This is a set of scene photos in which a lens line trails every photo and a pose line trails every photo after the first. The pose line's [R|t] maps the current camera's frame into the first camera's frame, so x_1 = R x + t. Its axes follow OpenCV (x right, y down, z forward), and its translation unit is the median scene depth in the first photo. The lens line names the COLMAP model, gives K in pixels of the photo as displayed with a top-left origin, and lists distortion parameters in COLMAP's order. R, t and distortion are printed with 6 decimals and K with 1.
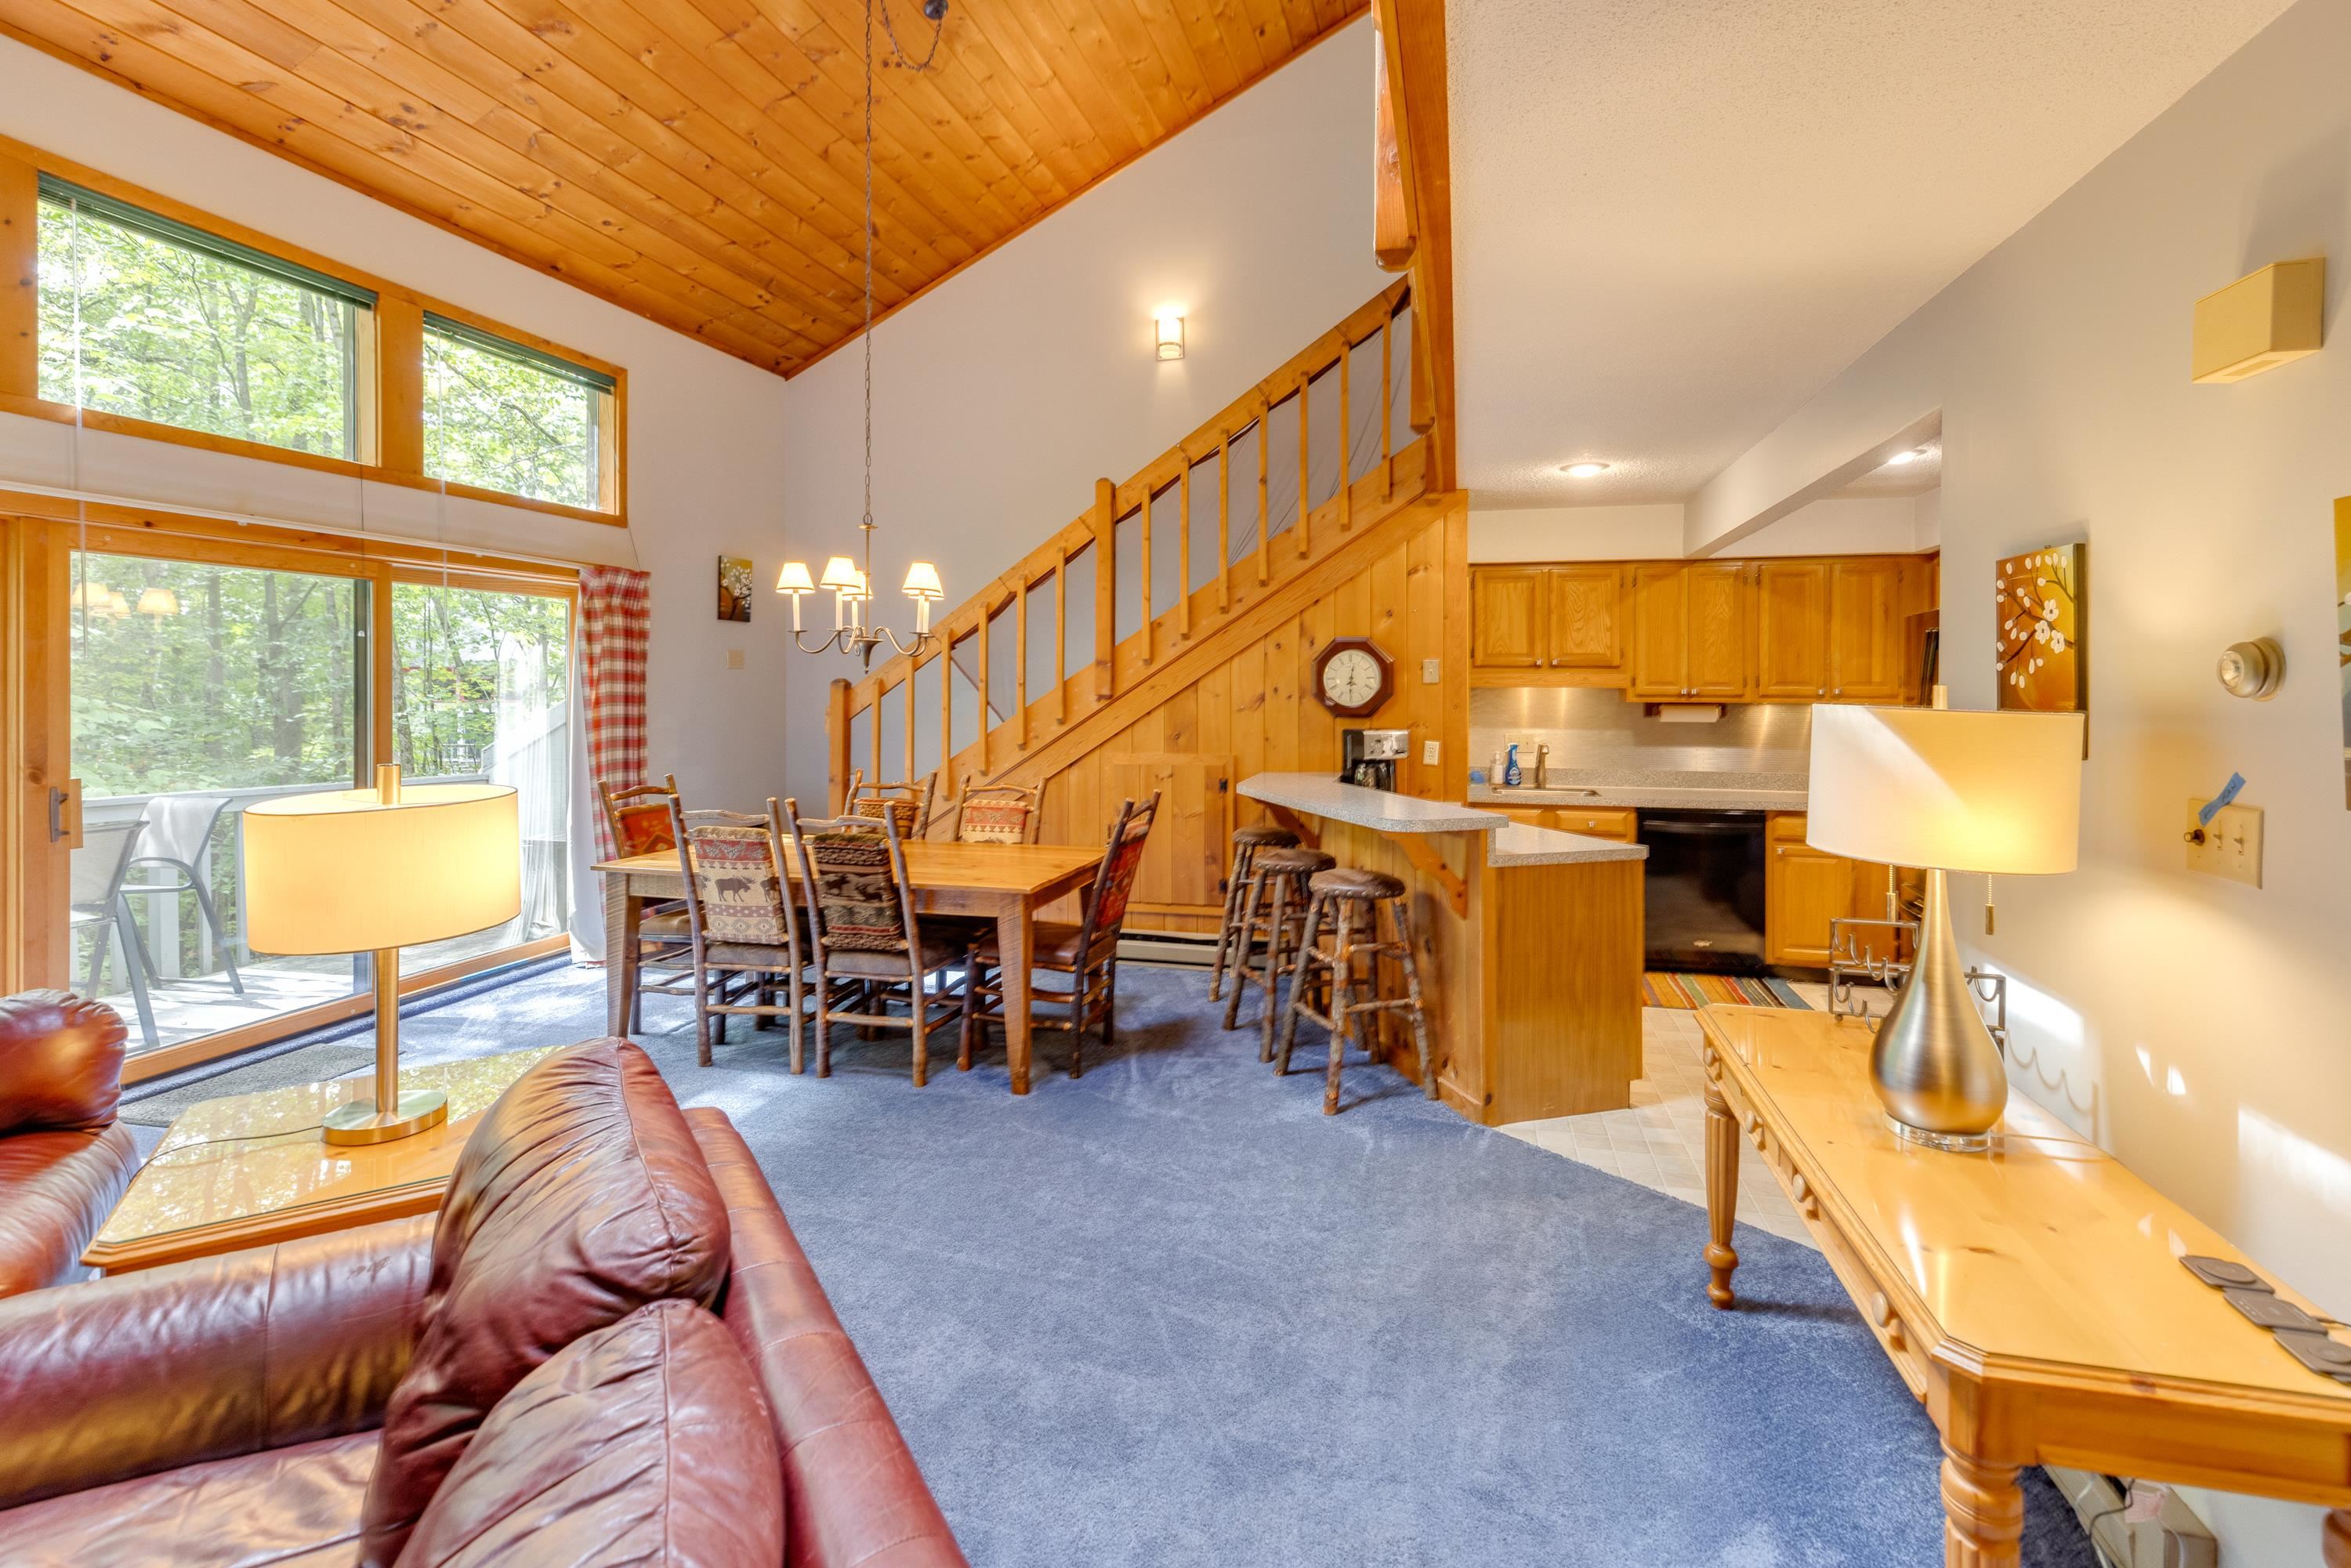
lens RADIAL K [[1102.0, 0, 1182.7], [0, 1102.0, 684.5], [0, 0, 1]] dist [0.005596, 0.000386]
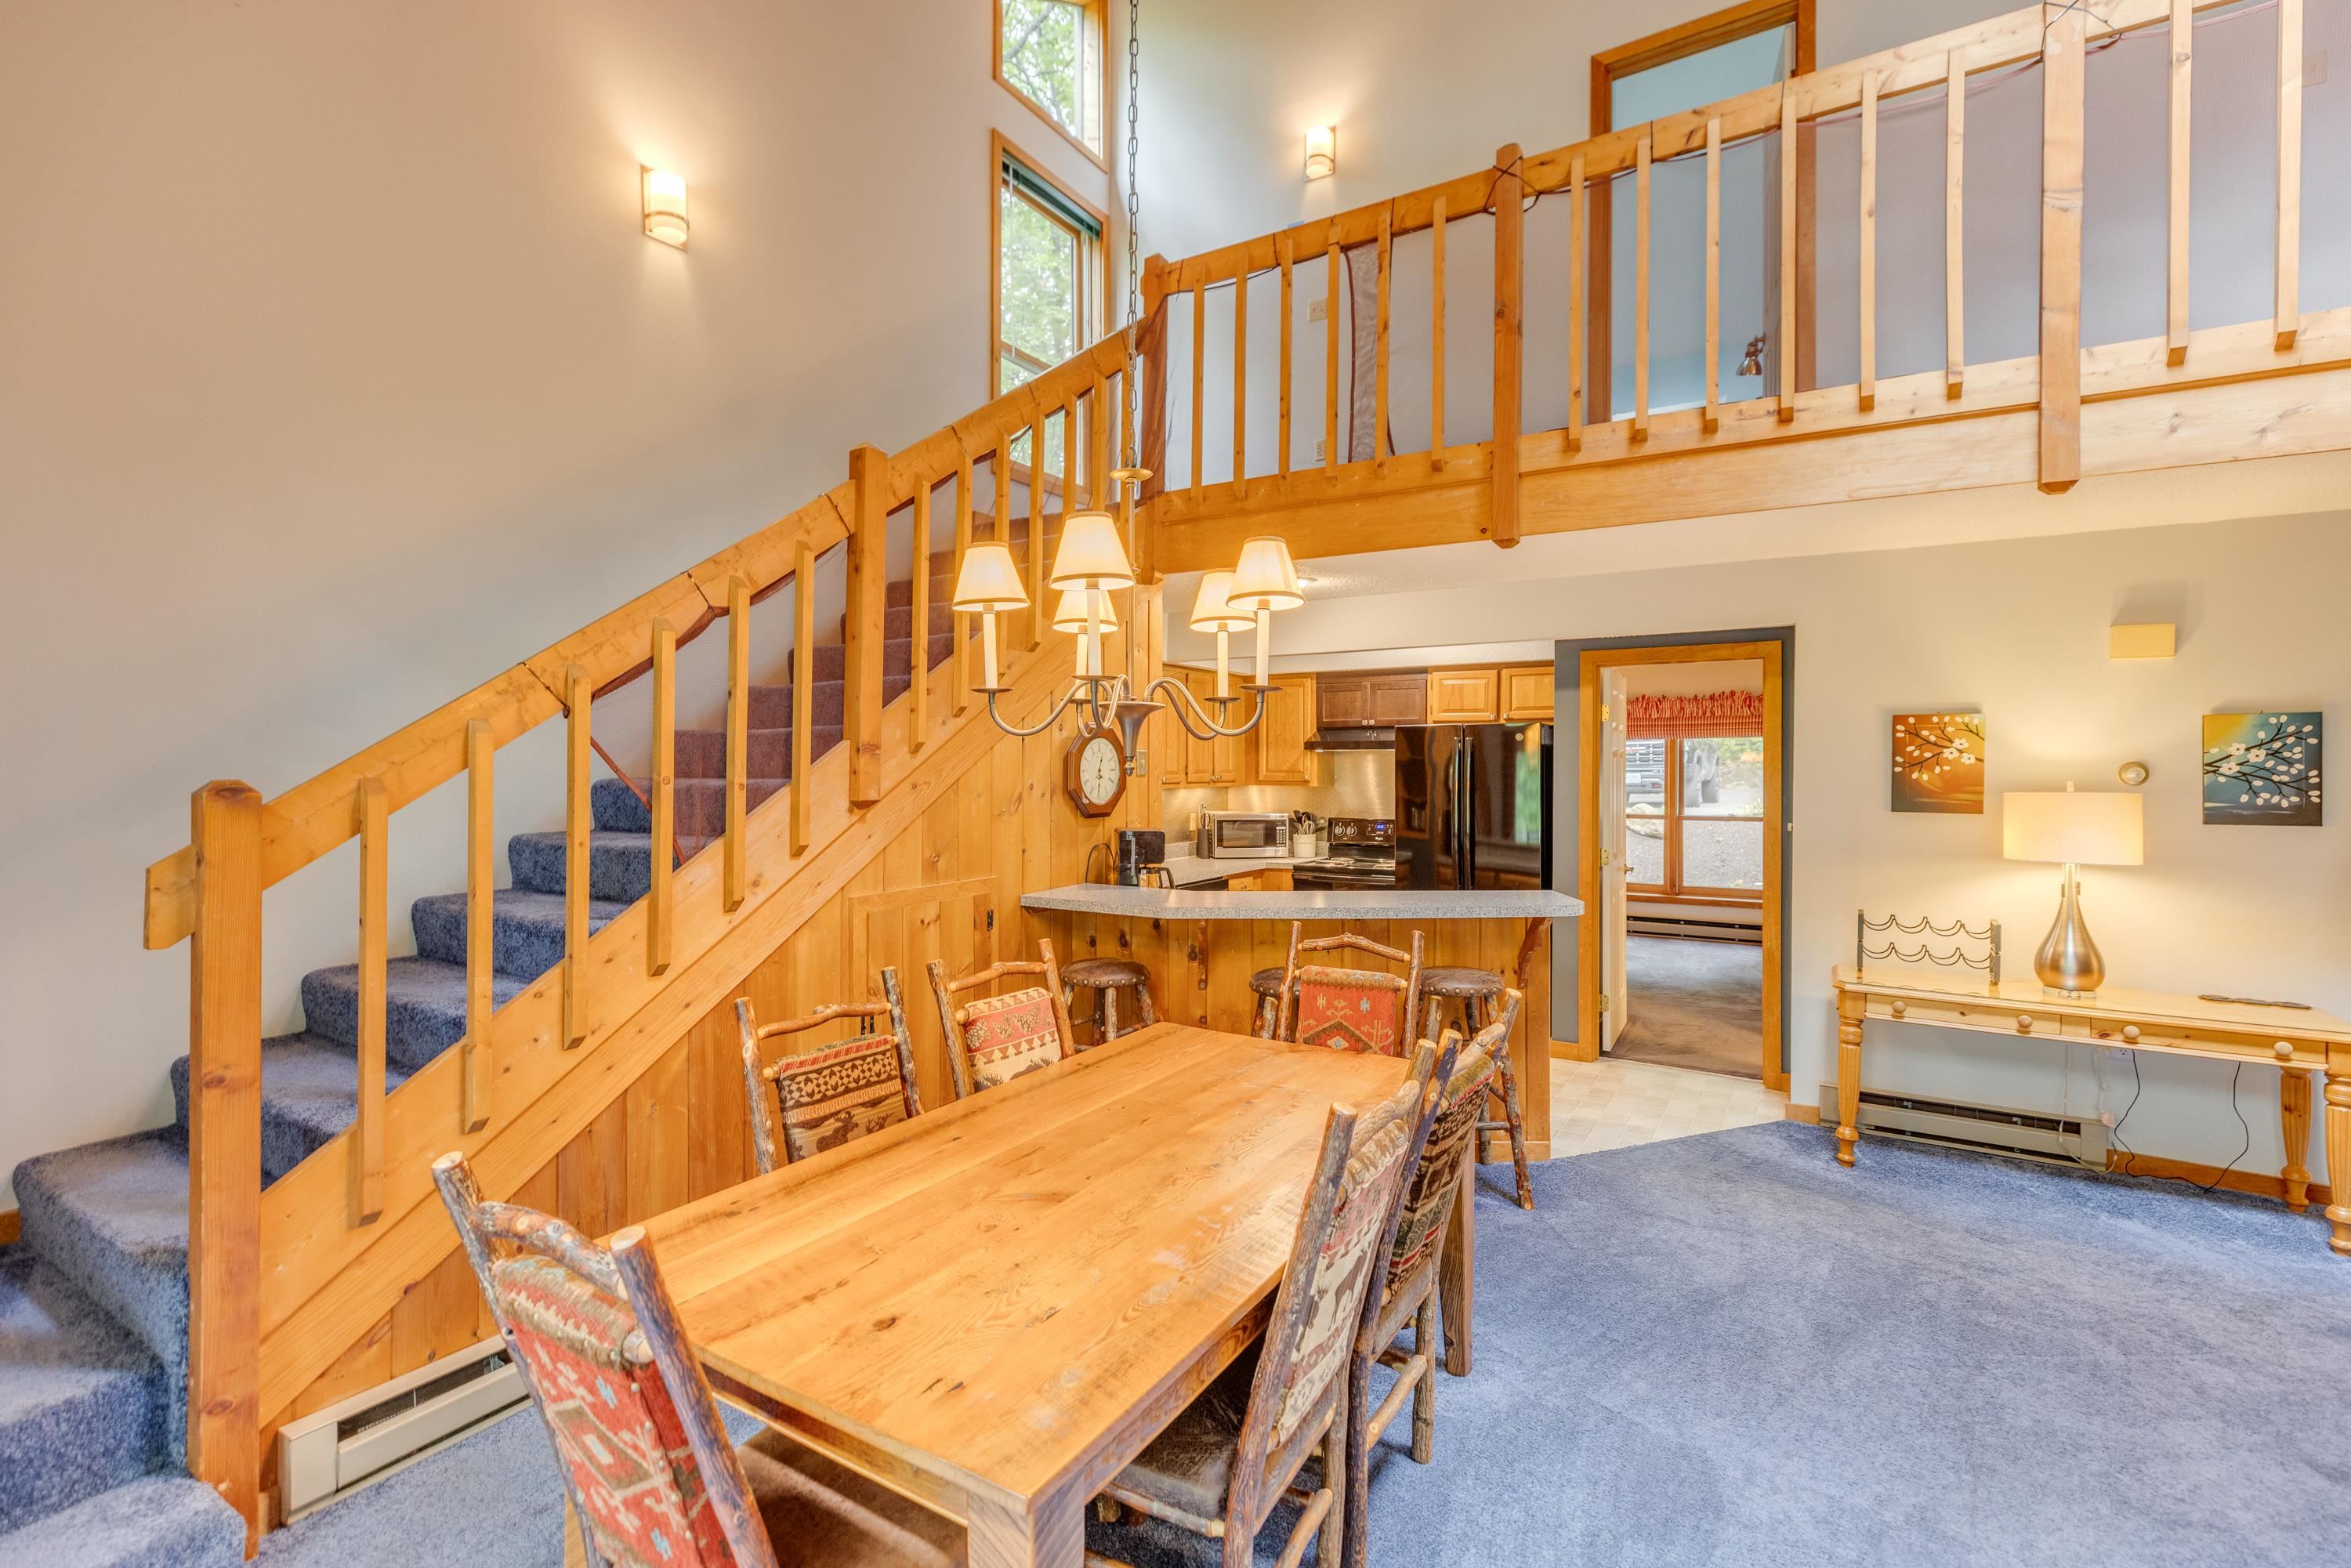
lens RADIAL K [[1102.0, 0, 1156.6], [0, 1102.0, 764.3], [0, 0, 1]] dist [0.005596, 0.000386]
pose [[0.291024, -0.002699, 0.956712, -0.624353], [-0.001151, 0.999994, 0.003171, -0.013285], [-0.956715, -0.002024, 0.291019, 0.685556]]
